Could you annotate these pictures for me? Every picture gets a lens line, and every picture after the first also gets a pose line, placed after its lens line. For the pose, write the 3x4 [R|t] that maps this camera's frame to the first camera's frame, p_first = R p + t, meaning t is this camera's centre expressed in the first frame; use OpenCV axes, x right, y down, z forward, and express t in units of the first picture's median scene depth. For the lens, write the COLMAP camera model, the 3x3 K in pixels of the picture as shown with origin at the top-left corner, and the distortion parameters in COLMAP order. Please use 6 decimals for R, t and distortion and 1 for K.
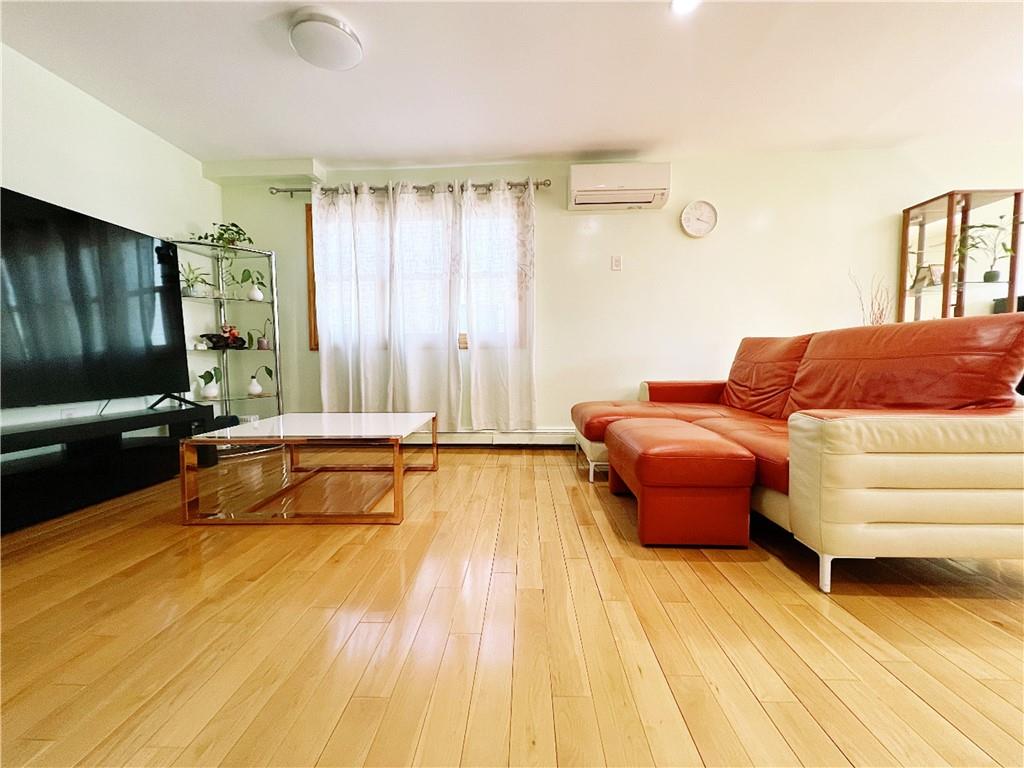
lens RADIAL K [[413.1, 0, 498.7], [0, 413.1, 385.0], [0, 0, 1]] dist [-0.000027, 0.000034]
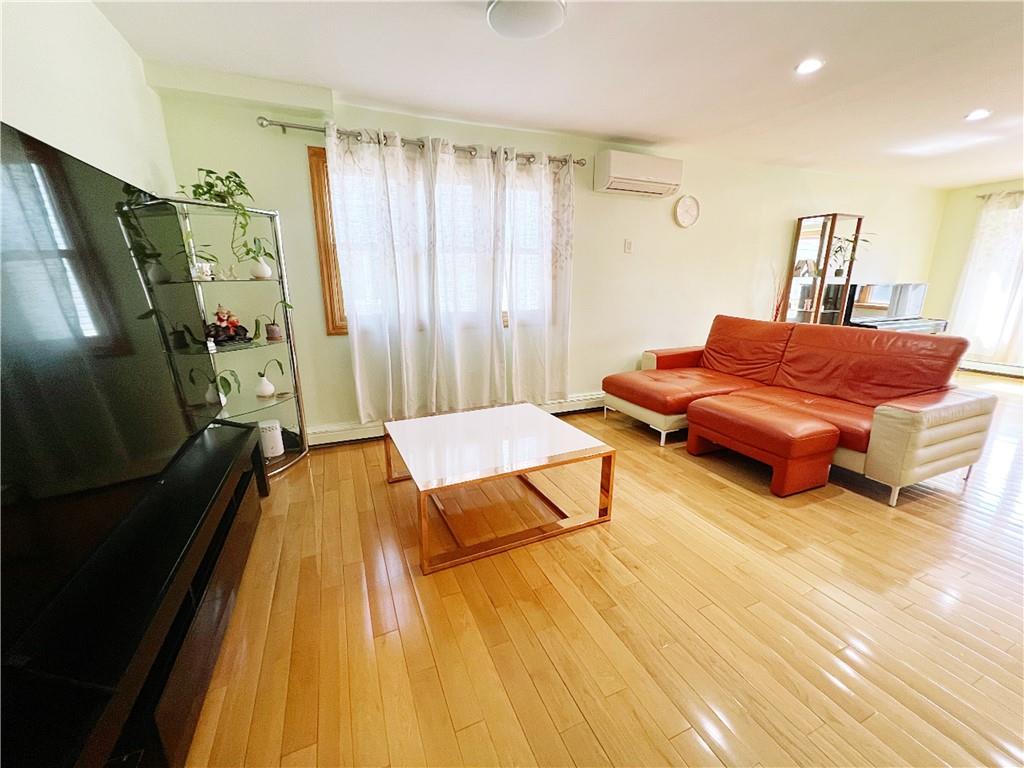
lens RADIAL K [[413.1, 0, 498.7], [0, 413.1, 385.0], [0, 0, 1]] dist [-0.000027, 0.000034]
pose [[0.901085, -0.103219, 0.421178, -0.545515], [0.022807, 0.981195, 0.191669, -0.148010], [-0.433042, -0.163104, 0.886494, 0.095360]]
